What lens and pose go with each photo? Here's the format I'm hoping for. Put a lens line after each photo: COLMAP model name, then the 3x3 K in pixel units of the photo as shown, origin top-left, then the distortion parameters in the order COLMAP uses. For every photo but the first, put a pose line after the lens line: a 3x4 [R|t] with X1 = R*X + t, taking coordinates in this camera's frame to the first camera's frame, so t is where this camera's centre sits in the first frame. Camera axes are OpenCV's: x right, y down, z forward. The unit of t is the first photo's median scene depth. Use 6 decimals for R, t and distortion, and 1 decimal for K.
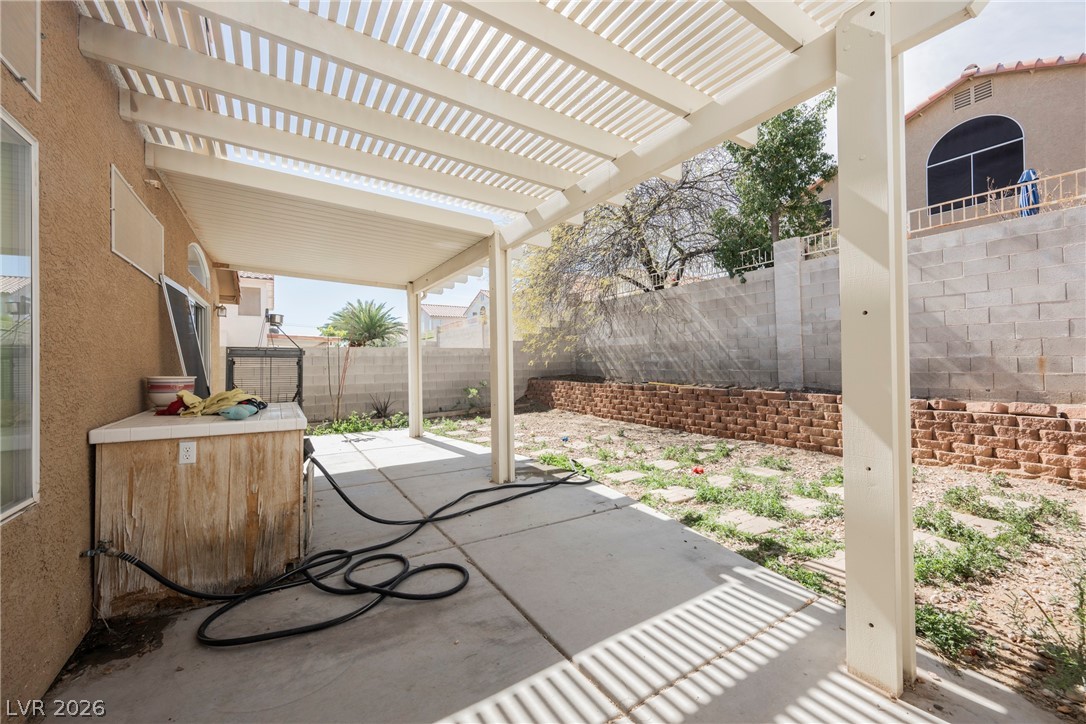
lens RADIAL K [[427.2, 0, 543.4], [0, 427.2, 362.1], [0, 0, 1]] dist [-0.000669, -0.000118]
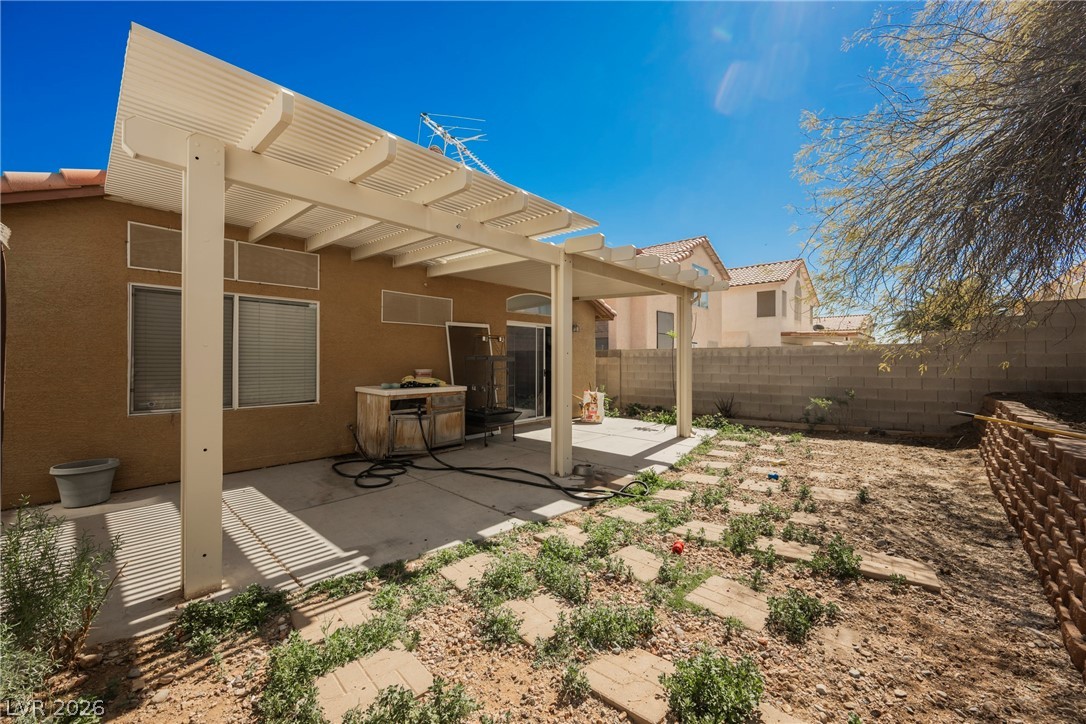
lens RADIAL K [[427.2, 0, 545.6], [0, 427.2, 358.8], [0, 0, 1]] dist [-0.000669, -0.000118]
pose [[0.253169, 0.009745, -0.967373, 0.720790], [-0.003512, 0.999952, 0.009154, -0.023453], [0.967416, 0.001080, 0.253191, 0.508764]]
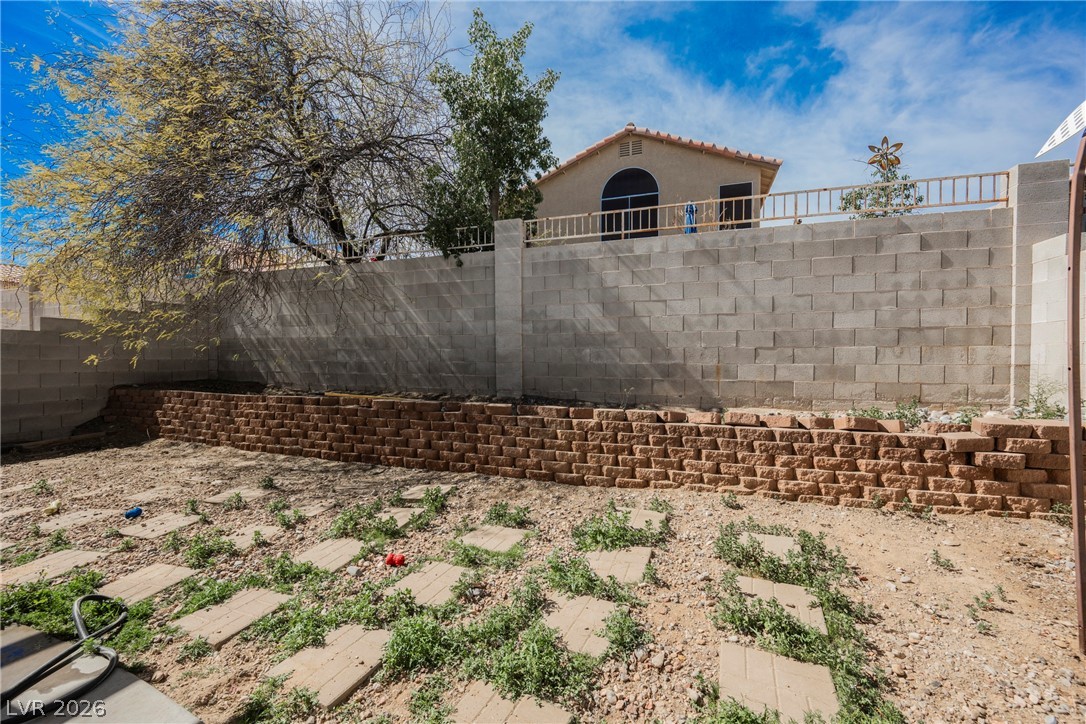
lens RADIAL K [[427.2, 0, 548.1], [0, 427.2, 361.5], [0, 0, 1]] dist [-0.000669, -0.000118]
pose [[0.780822, 0.020198, 0.624426, 0.130078], [-0.017815, 0.999791, -0.010062, -0.001125], [-0.624499, -0.003267, 0.781019, 0.347705]]
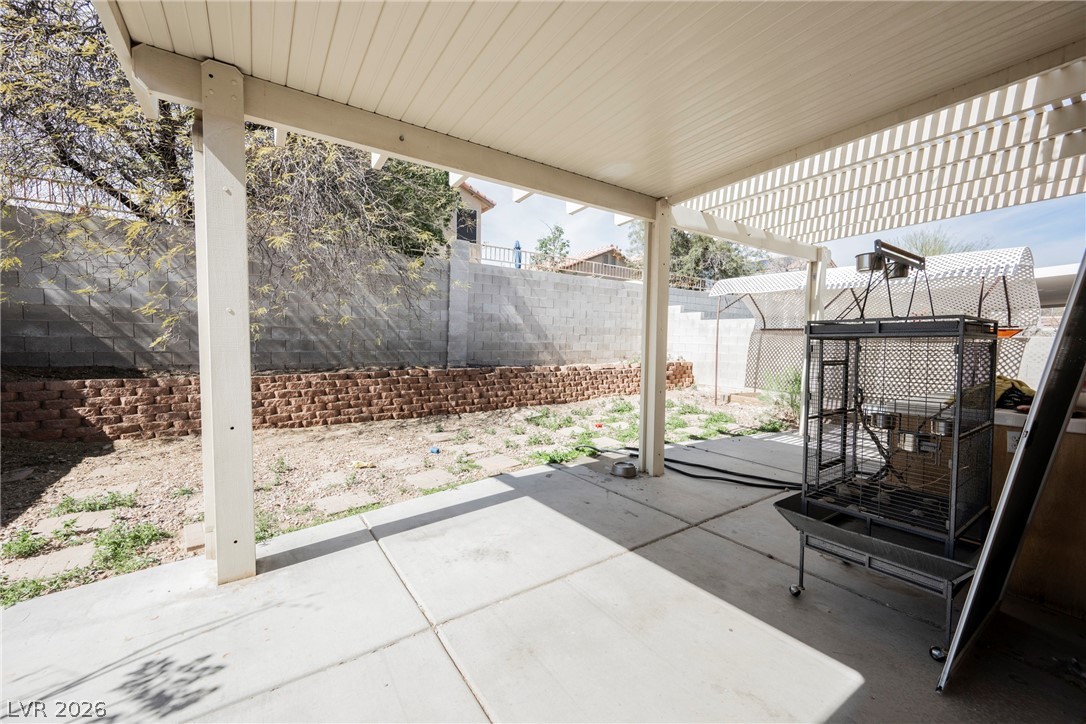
lens RADIAL K [[427.2, 0, 548.6], [0, 427.2, 359.8], [0, 0, 1]] dist [-0.000669, -0.000118]
pose [[-0.045907, -0.034309, 0.998356, -0.765501], [-0.015061, 0.999320, 0.033649, 0.001509], [-0.998832, -0.013492, -0.046393, 0.963115]]
